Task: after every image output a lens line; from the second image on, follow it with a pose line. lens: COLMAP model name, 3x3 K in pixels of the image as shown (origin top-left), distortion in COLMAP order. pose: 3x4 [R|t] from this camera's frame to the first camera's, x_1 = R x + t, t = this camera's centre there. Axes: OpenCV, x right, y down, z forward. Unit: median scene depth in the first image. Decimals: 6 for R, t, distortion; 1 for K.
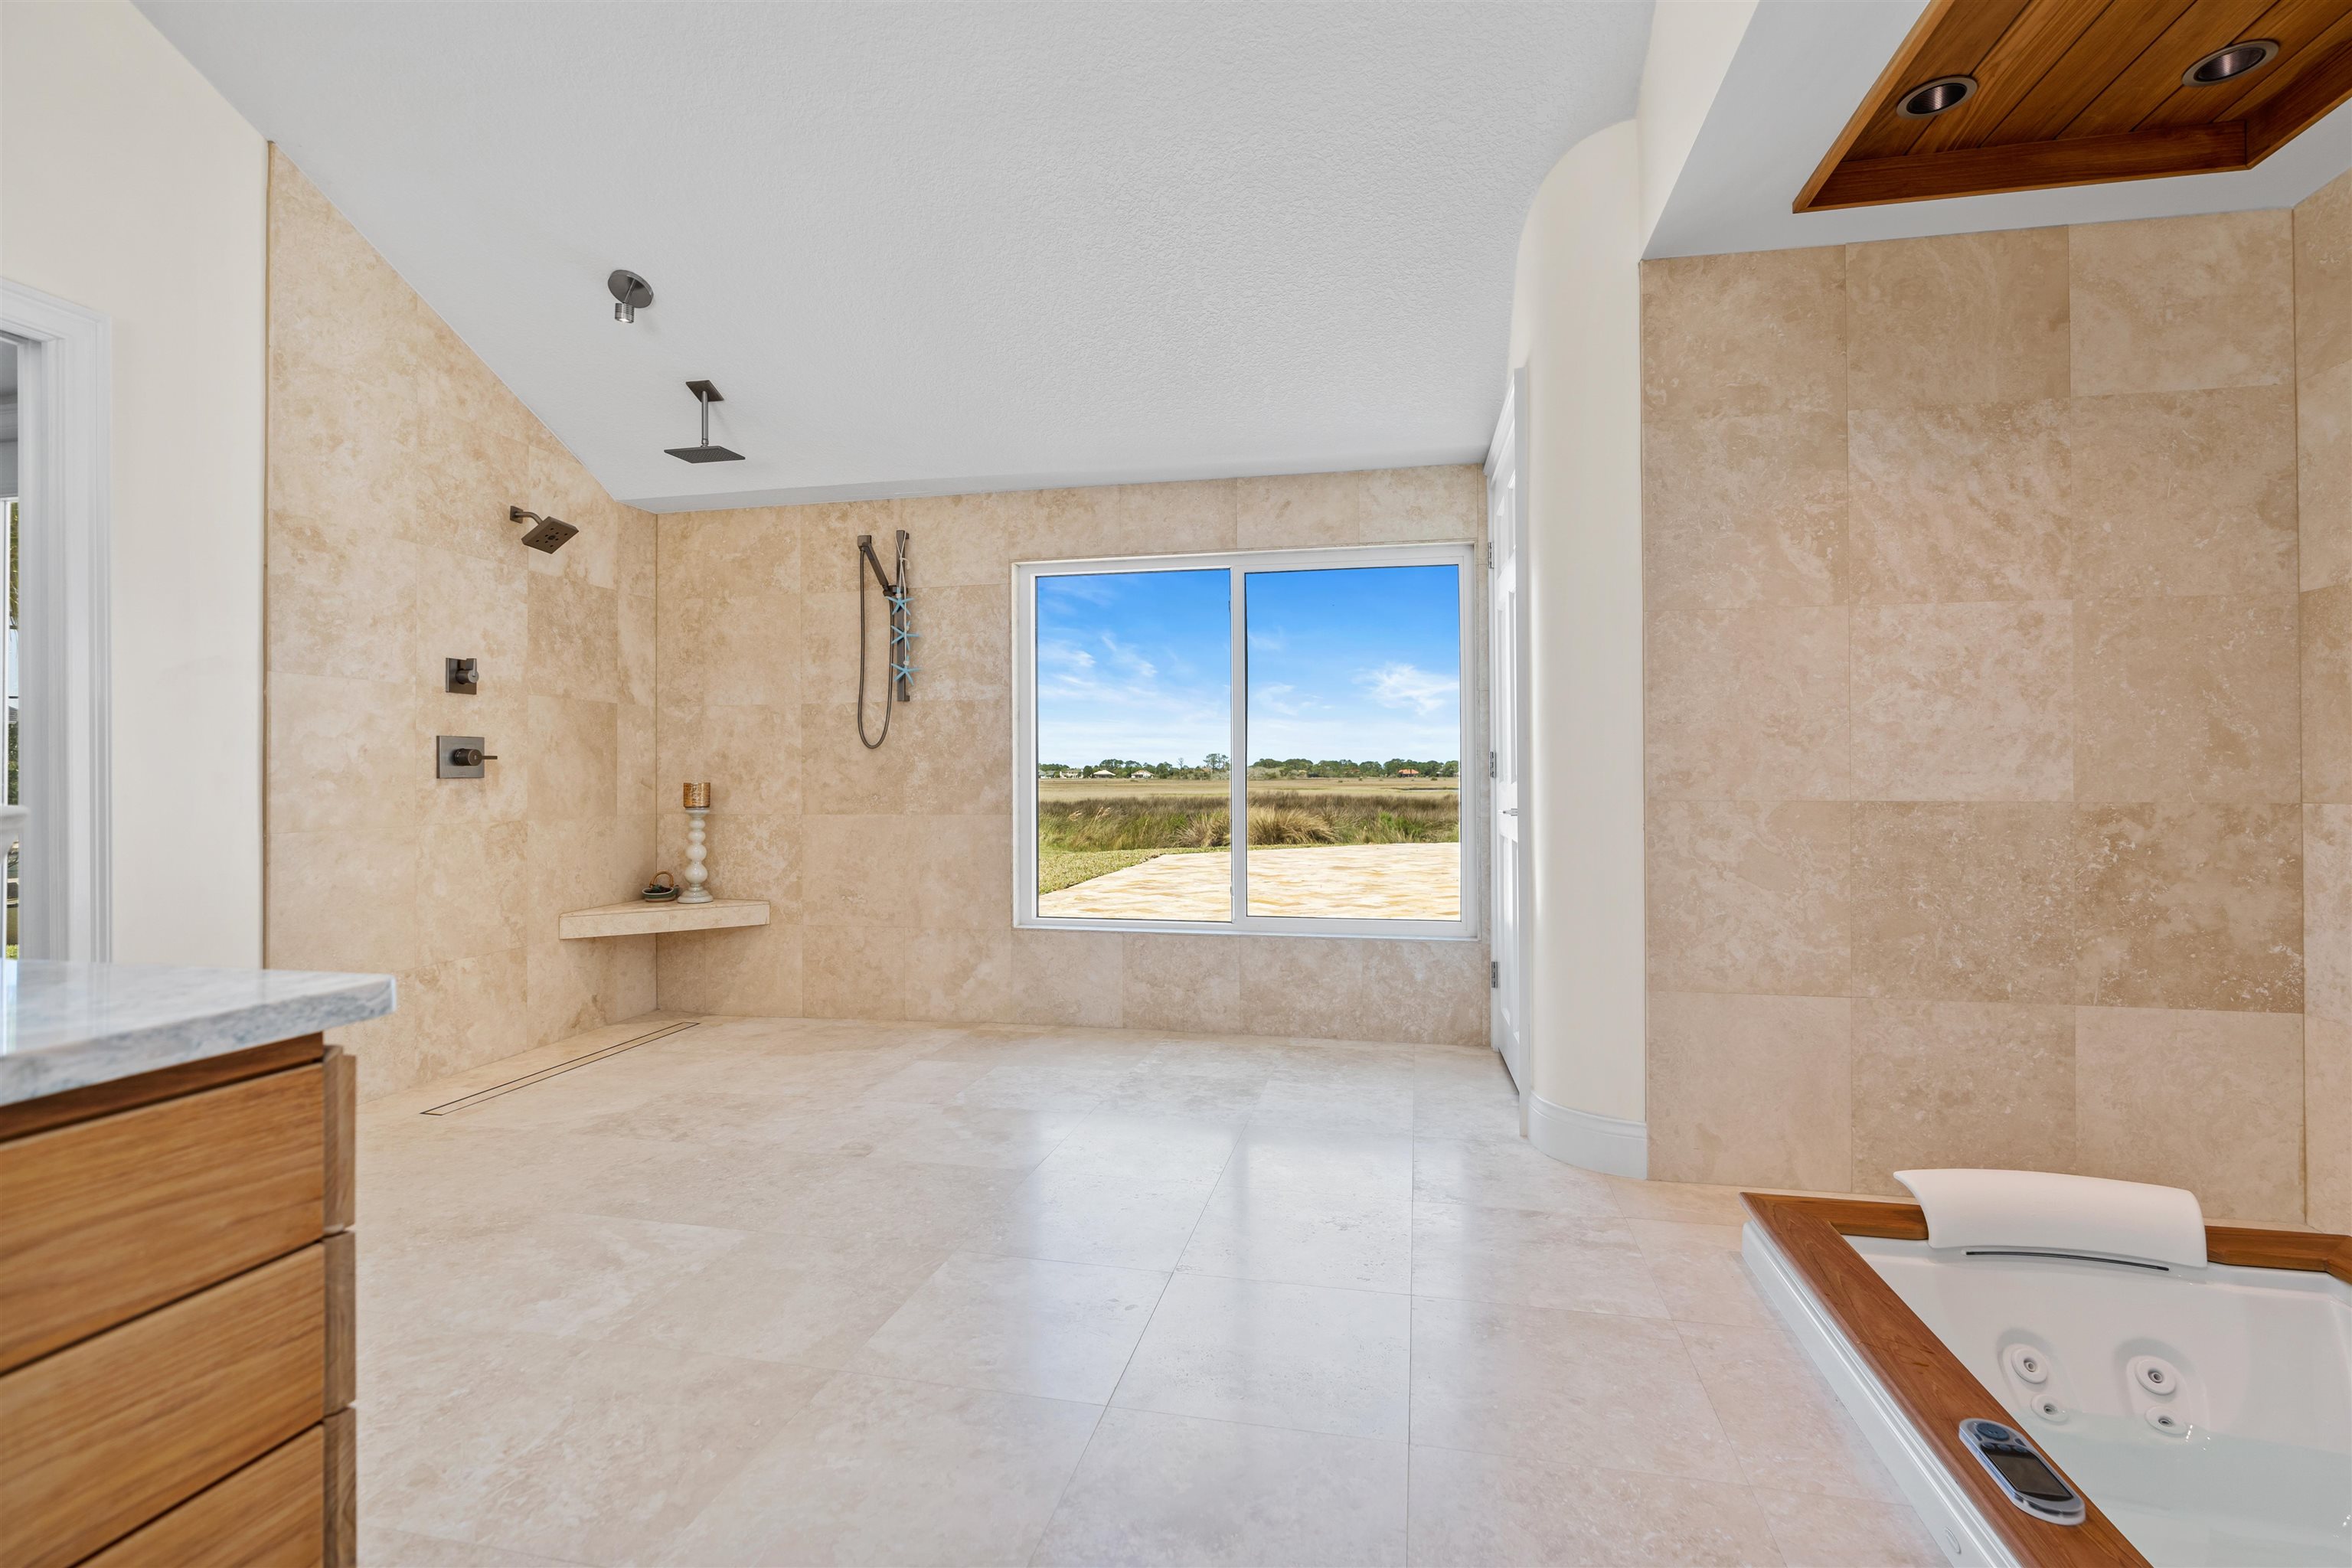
lens RADIAL K [[1063.0, 0, 1183.5], [0, 1063.0, 772.0], [0, 0, 1]] dist [-0.006125, 0.000397]
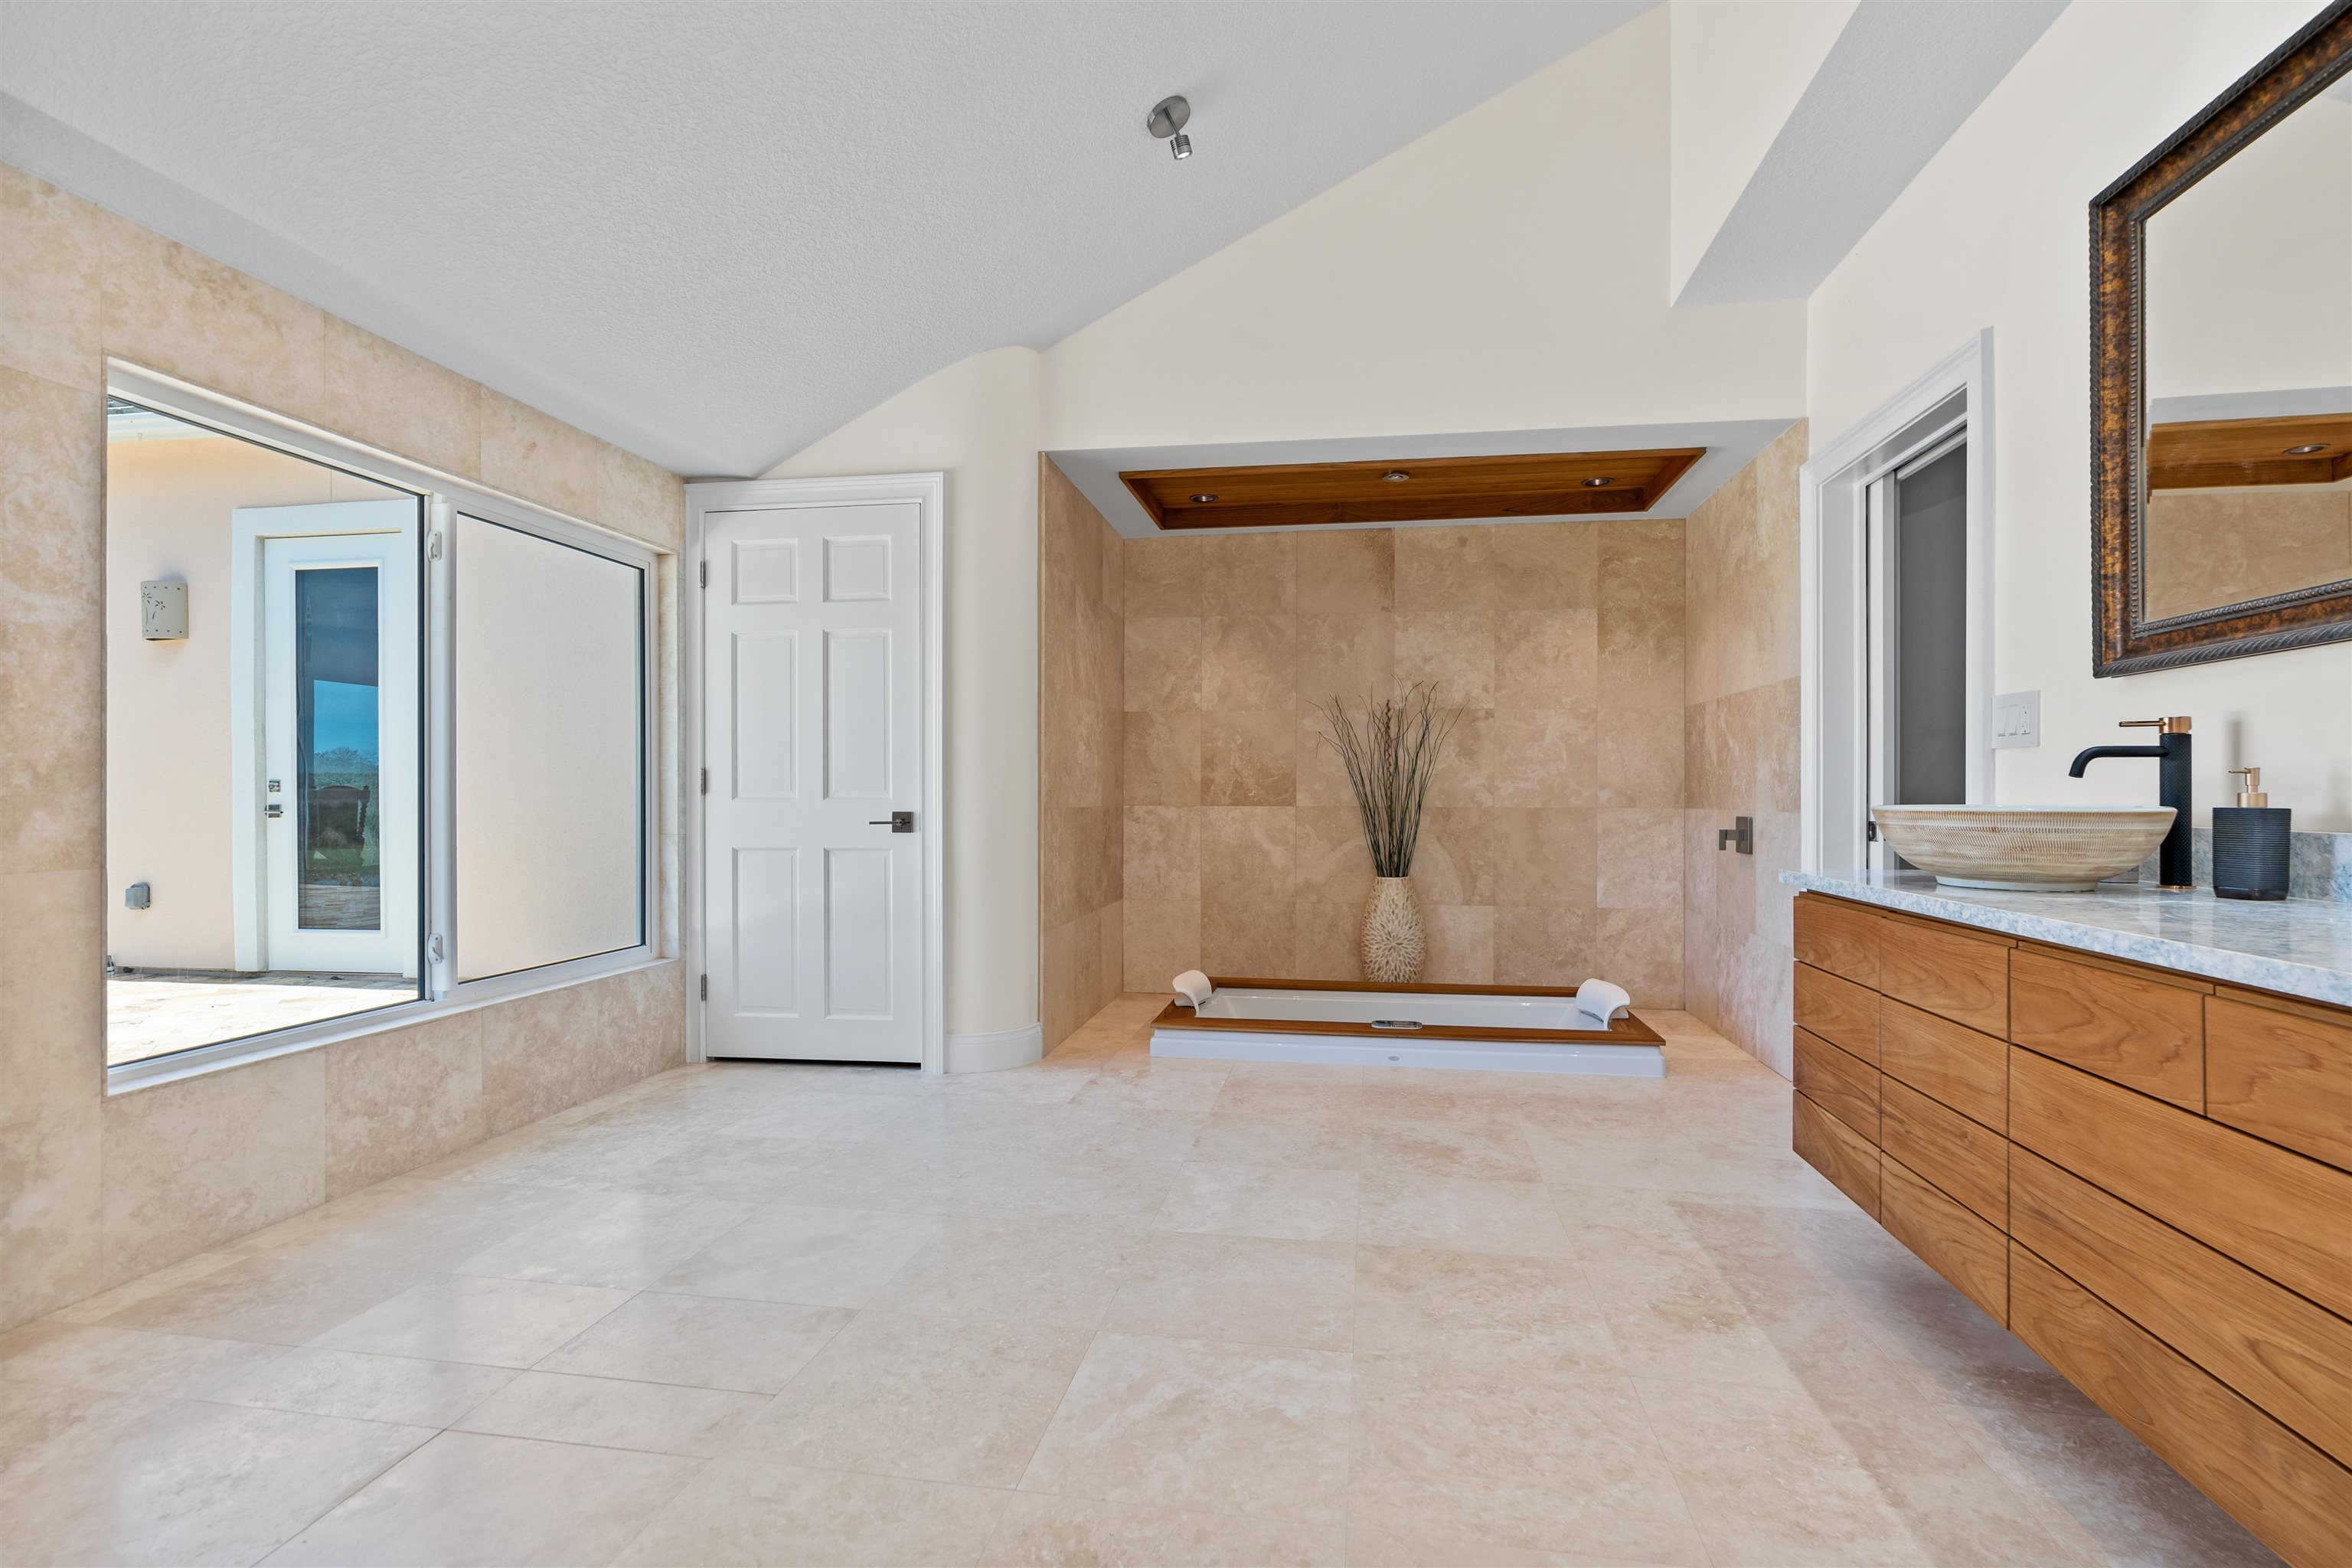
lens RADIAL K [[1076.2, 0, 1185.5], [0, 1076.2, 798.4], [0, 0, 1]] dist [-0.008914, 0.001471]
pose [[-0.037687, -0.002594, 0.999286, -0.724475], [-0.005167, 0.999984, 0.002401, 0.004527], [-0.999276, -0.005073, -0.037700, 0.556399]]
